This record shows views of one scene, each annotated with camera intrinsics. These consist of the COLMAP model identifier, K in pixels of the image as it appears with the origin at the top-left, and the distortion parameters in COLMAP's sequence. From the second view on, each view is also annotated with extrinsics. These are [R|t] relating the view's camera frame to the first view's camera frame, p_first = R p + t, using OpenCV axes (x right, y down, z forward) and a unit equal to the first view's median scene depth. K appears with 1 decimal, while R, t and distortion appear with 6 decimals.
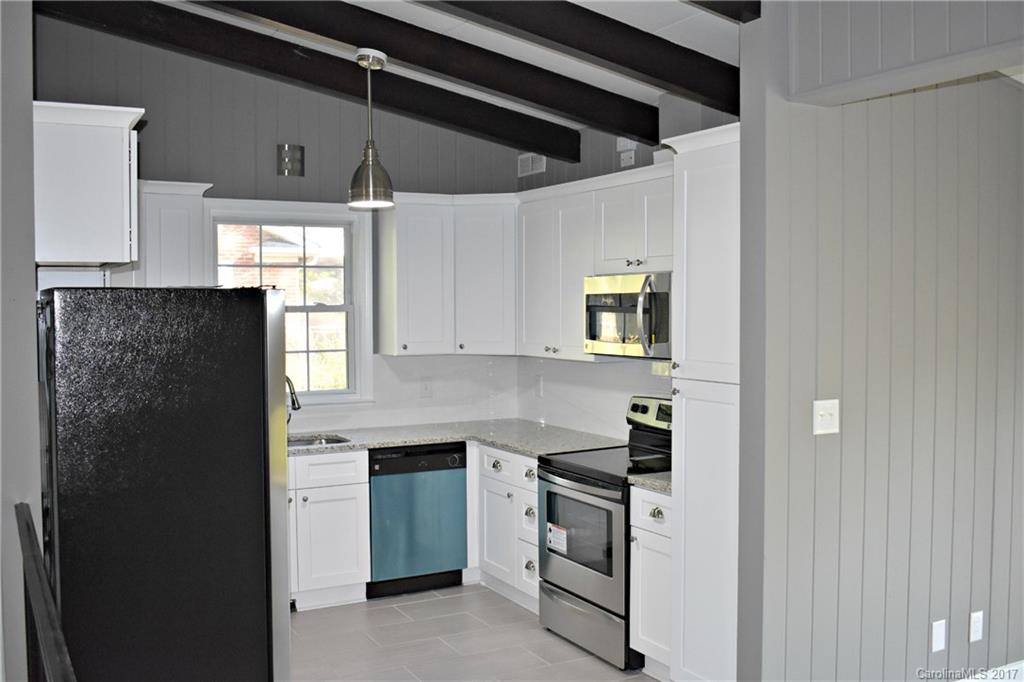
lens RADIAL K [[993.7, 0, 512.0], [0, 993.7, 341.0], [0, 0, 1]] dist [-0.071631, 0.000458]
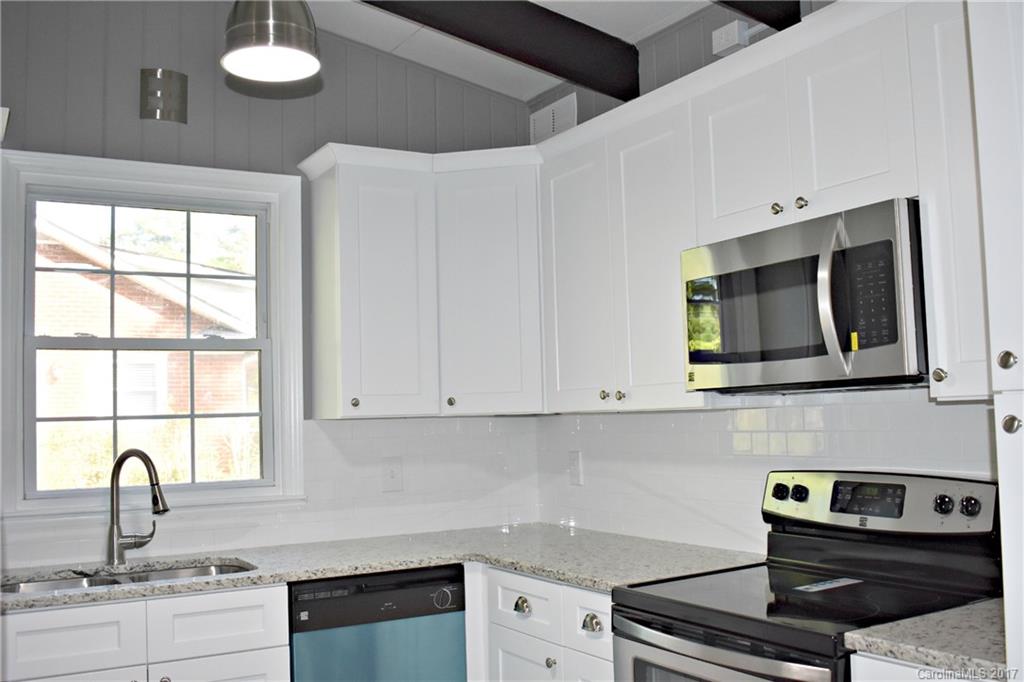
lens RADIAL K [[993.7, 0, 512.0], [0, 993.7, 341.0], [0, 0, 1]] dist [-0.071631, 0.000458]
pose [[0.999198, -0.021516, 0.033761, -0.036744], [0.025208, 0.993270, -0.113045, 0.041093], [-0.031102, 0.113806, 0.993016, 0.440358]]
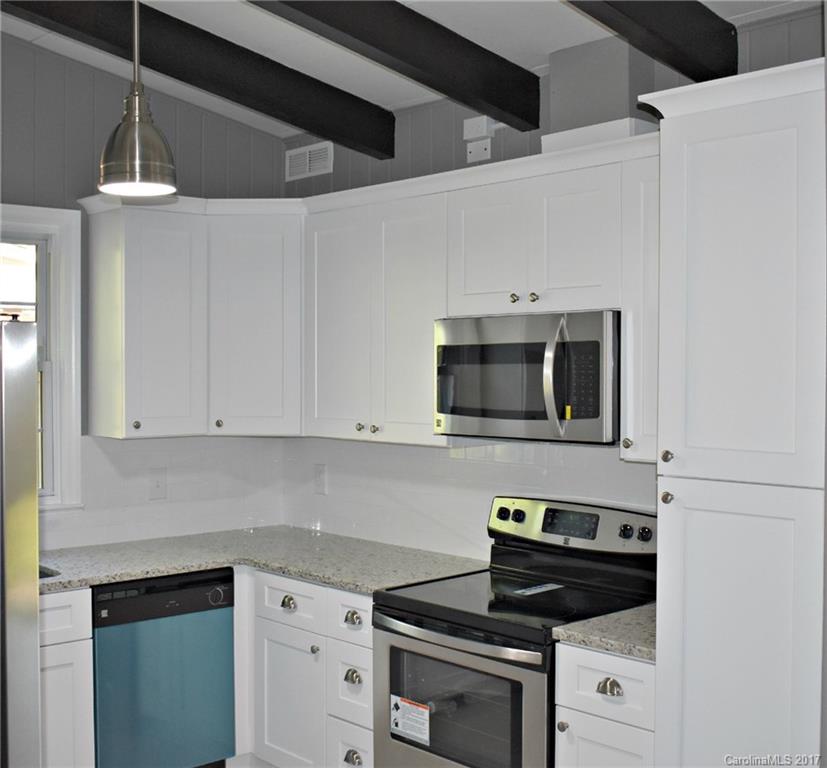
lens RADIAL K [[1122.8, 0, 382.8], [0, 1122.8, 386.2], [0, 0, 1]] dist [-0.060038, -0.104902]
pose [[0.976710, 0.000453, 0.214563, -0.115432], [0.004249, 0.999761, -0.021451, -0.003386], [-0.214522, 0.021863, 0.976475, 0.255094]]
